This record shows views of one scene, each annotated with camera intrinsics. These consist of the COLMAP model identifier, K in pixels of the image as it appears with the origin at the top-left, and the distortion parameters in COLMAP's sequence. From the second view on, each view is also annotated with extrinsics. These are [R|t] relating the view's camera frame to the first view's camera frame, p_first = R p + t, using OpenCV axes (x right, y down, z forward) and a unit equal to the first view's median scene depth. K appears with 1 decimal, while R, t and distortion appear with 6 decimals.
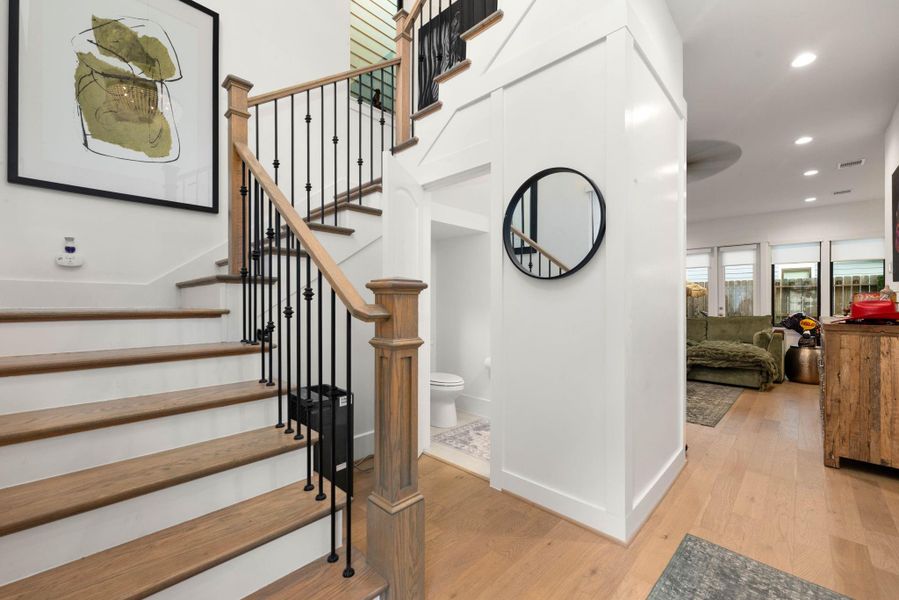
lens RADIAL K [[369.4, 0, 449.5], [0, 369.4, 300.0], [0, 0, 1]] dist [0.006558, -0.000155]
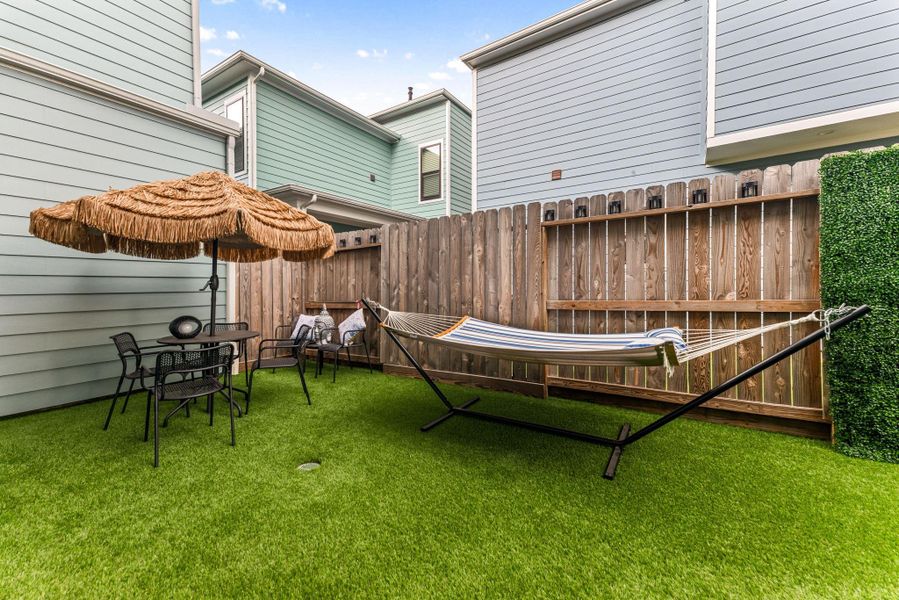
lens RADIAL K [[368.8, 0, 448.7], [0, 368.8, 288.4], [0, 0, 1]] dist [0.028557, -0.000024]
pose [[0.983146, -0.016231, 0.182100, 1.443110], [0.014783, 0.999847, 0.009303, 0.038331], [-0.182223, -0.006454, 0.983236, 1.347317]]
